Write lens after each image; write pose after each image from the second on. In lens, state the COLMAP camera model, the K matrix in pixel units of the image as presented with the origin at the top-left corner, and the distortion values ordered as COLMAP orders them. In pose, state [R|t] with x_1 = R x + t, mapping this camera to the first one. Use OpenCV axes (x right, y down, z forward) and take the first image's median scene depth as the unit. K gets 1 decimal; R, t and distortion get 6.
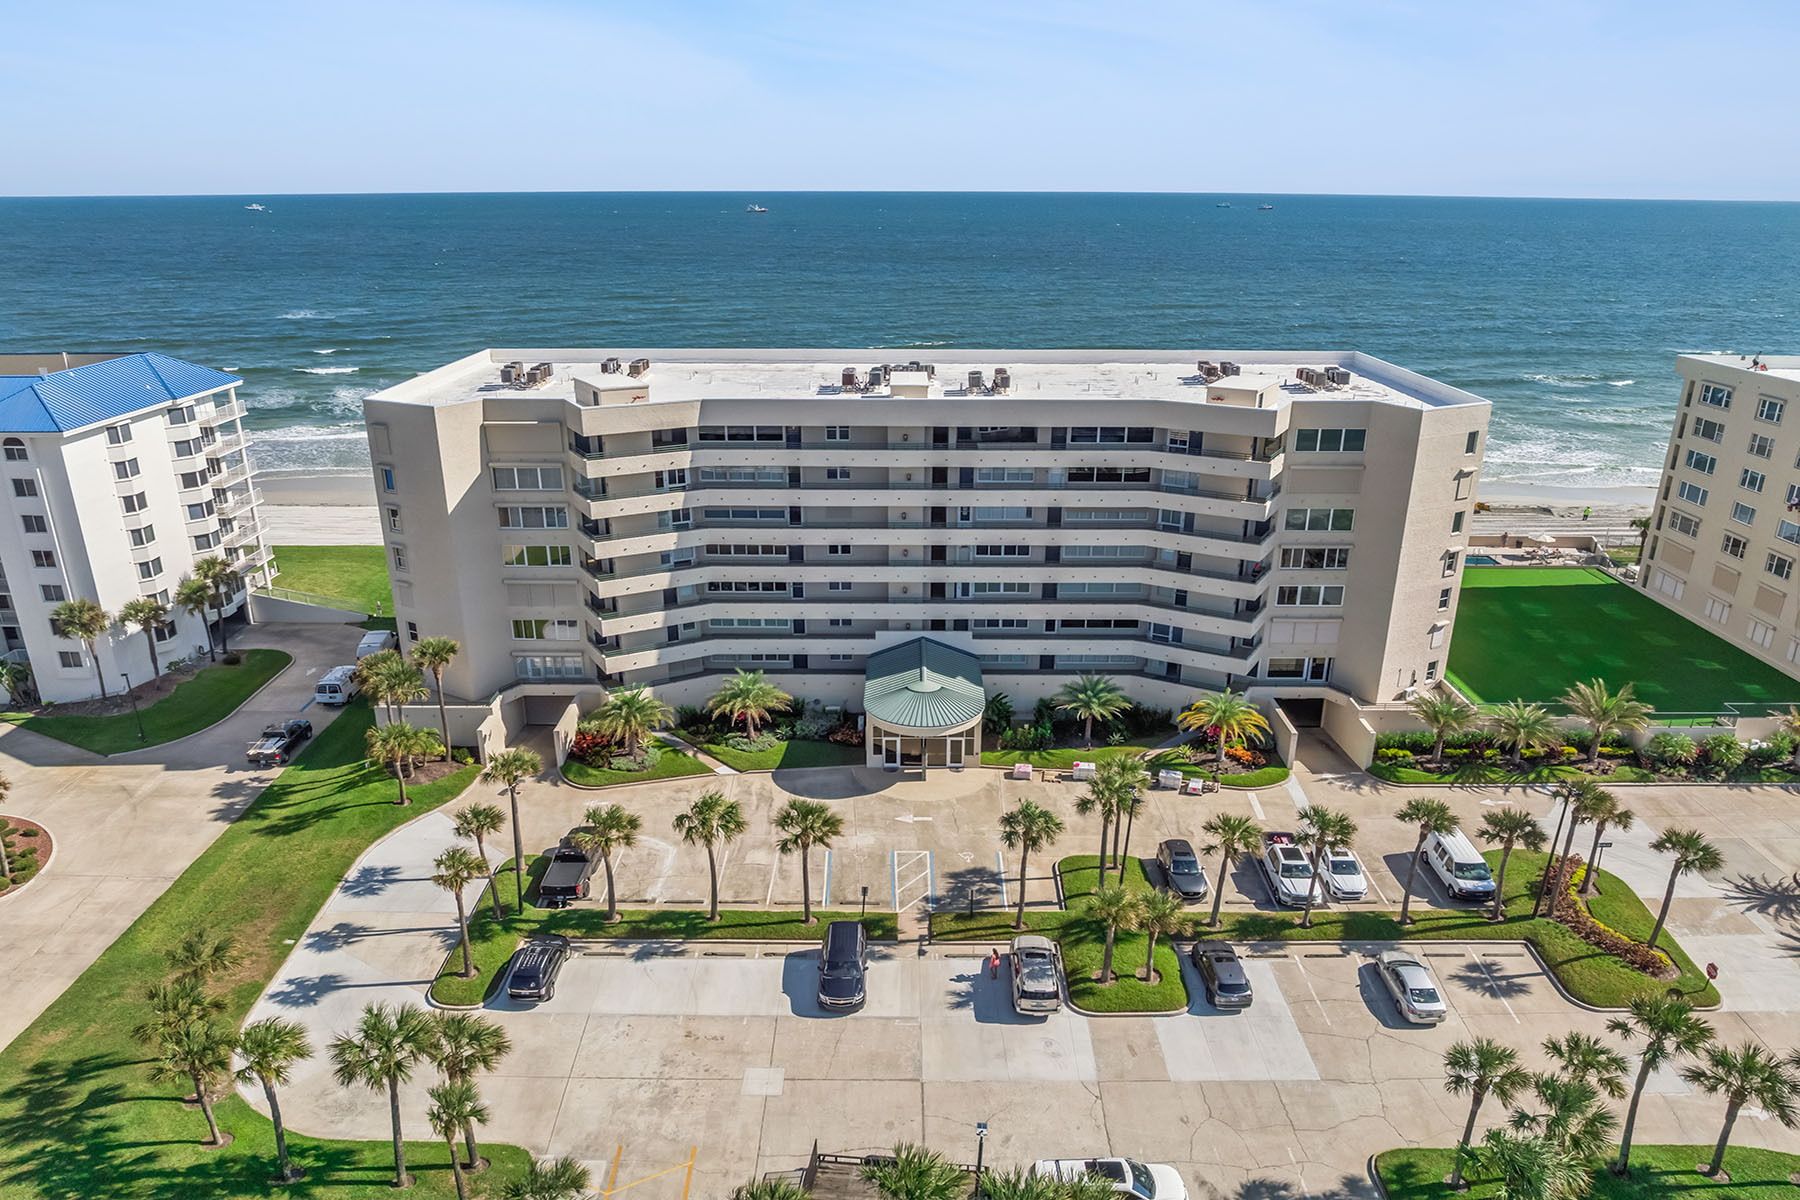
lens RADIAL K [[1299.3, 0, 891.1], [0, 1299.3, 588.4], [0, 0, 1]] dist [-0.040963, 0.001138]
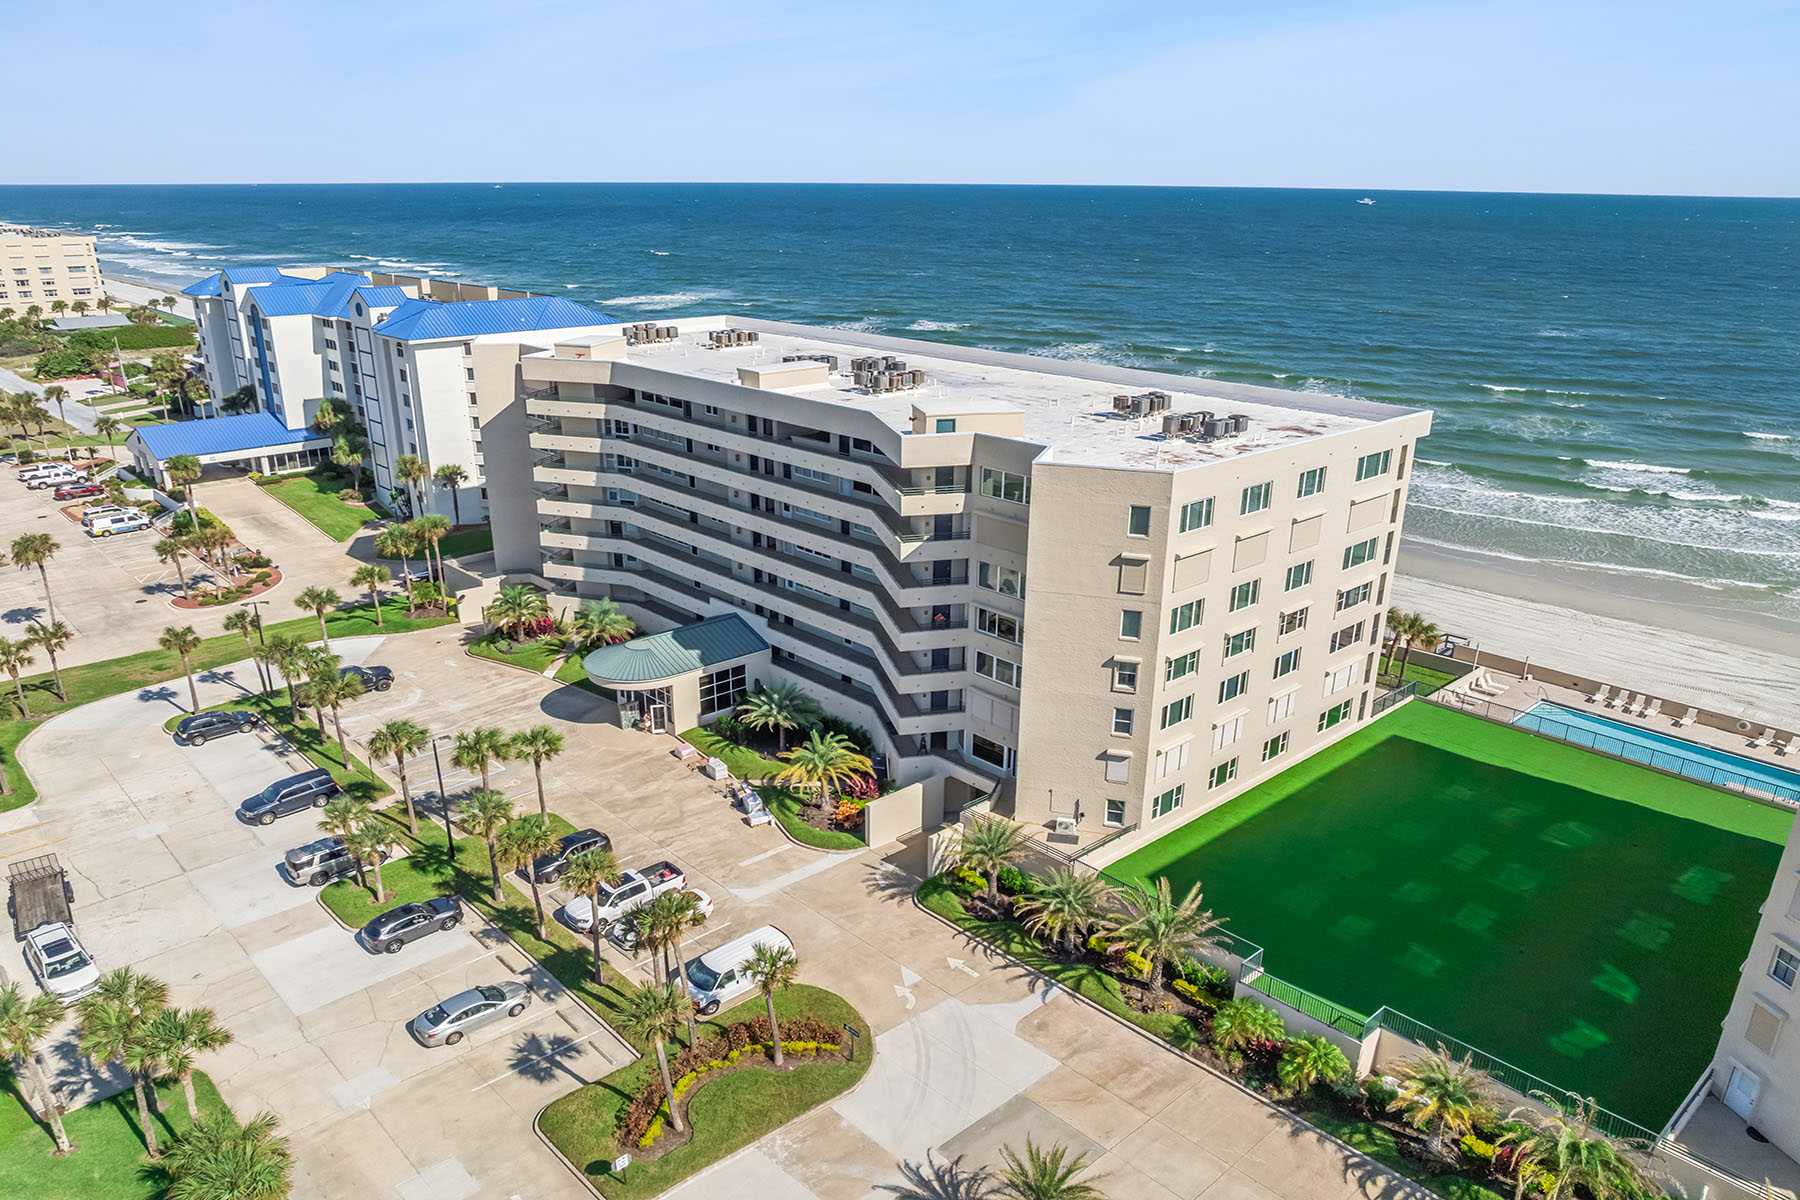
lens RADIAL K [[1299.3, 0, 900.4], [0, 1299.3, 603.5], [0, 0, 1]] dist [-0.040963, 0.001138]
pose [[0.682290, 0.230048, -0.693944, 0.859203], [-0.221335, 0.969655, 0.103830, -0.110325], [0.696772, 0.082752, 0.712503, 0.361931]]
